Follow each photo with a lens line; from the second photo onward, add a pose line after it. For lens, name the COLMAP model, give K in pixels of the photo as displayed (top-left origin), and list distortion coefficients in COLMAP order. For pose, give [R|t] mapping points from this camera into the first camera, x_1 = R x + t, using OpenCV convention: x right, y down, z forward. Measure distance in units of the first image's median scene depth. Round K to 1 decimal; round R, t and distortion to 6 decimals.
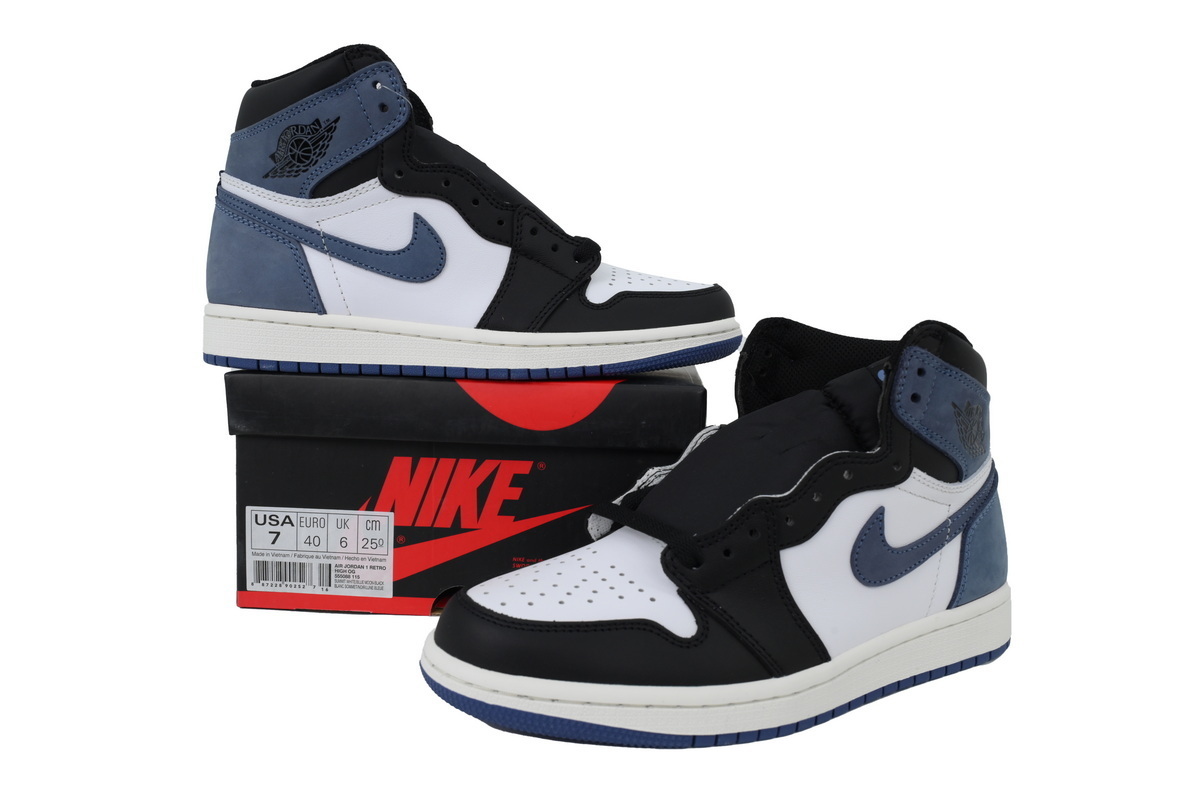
lens RADIAL K [[1023.9, 0, 600.0], [0, 1023.9, 400.0], [0, 0, 1]] dist [0.069046, -0.000323]
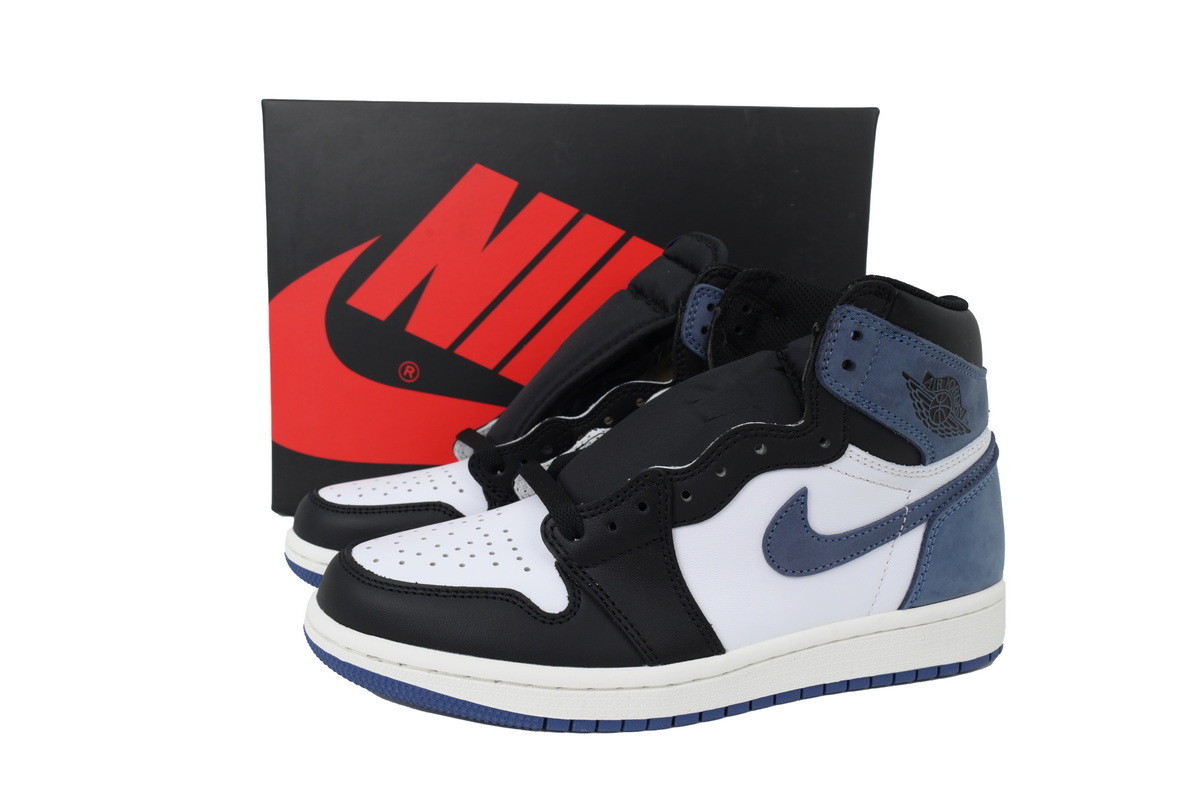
lens RADIAL K [[1023.9, 0, 600.0], [0, 1023.9, 400.0], [0, 0, 1]] dist [0.069046, -0.000323]
pose [[0.967190, 0.049124, -0.249261, 0.298174], [-0.036804, 0.997871, 0.053850, -0.010952], [0.251375, -0.042910, 0.966938, 0.104270]]
